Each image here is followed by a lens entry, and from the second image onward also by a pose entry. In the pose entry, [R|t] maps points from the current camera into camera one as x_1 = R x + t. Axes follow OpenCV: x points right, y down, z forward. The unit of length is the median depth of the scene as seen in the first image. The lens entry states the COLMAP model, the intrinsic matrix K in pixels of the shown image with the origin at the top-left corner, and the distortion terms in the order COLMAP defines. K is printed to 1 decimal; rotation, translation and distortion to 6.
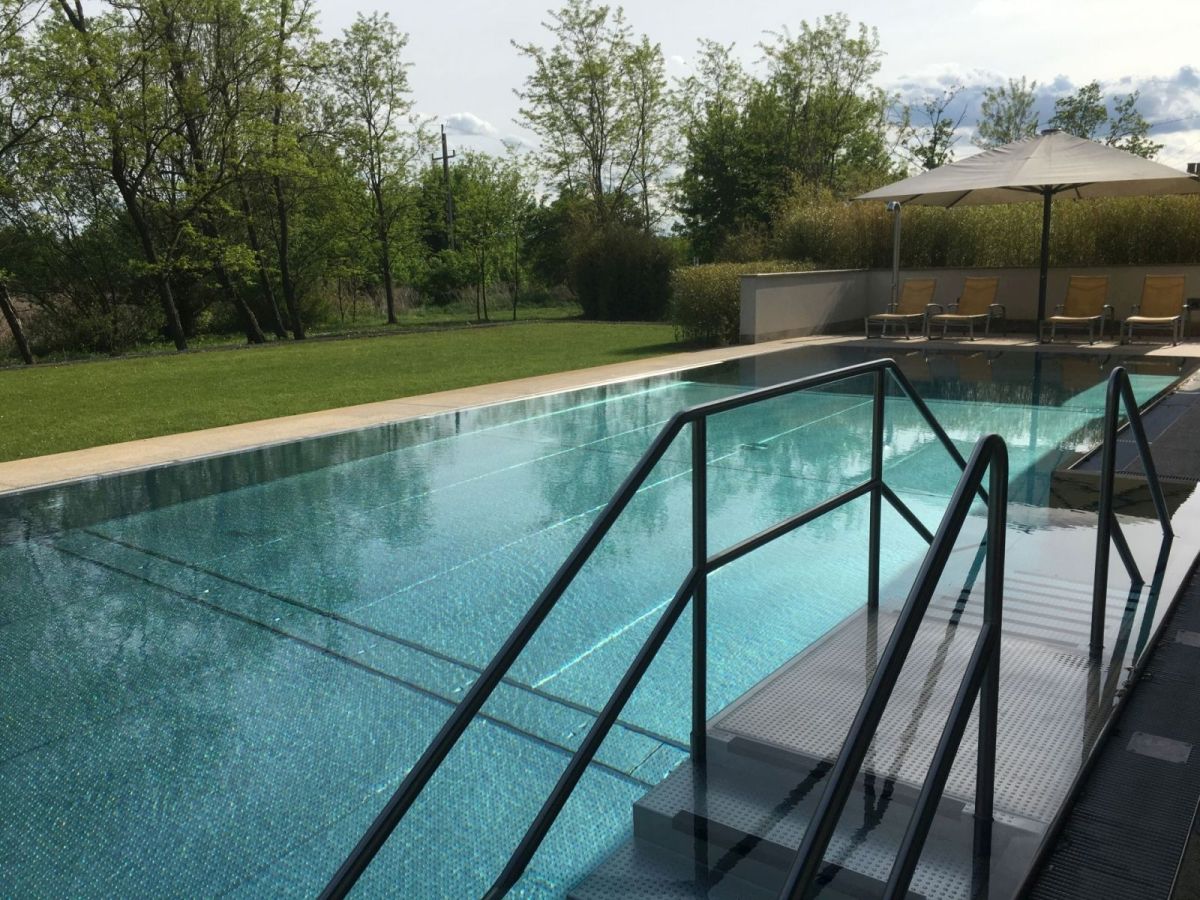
lens RADIAL K [[1021.2, 0, 601.0], [0, 1021.2, 475.7], [0, 0, 1]] dist [-0.008827, -0.015535]
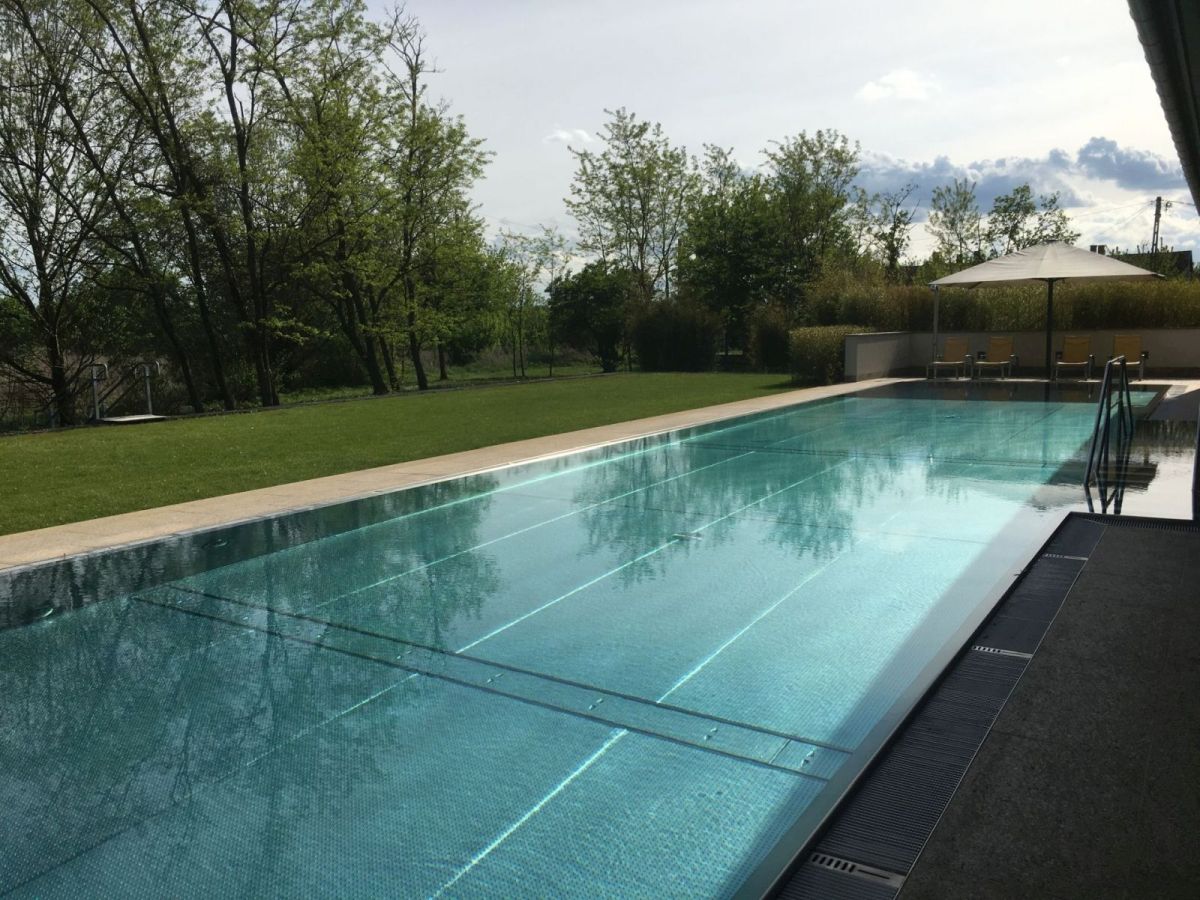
lens RADIAL K [[1040.8, 0, 600.0], [0, 1040.8, 450.0], [0, 0, 1]] dist [0.020439, -0.022679]
pose [[0.994520, -0.010762, 0.103986, -0.233941], [0.020161, 0.995759, -0.089761, 0.057182], [-0.102579, 0.091366, 0.990520, -0.256257]]
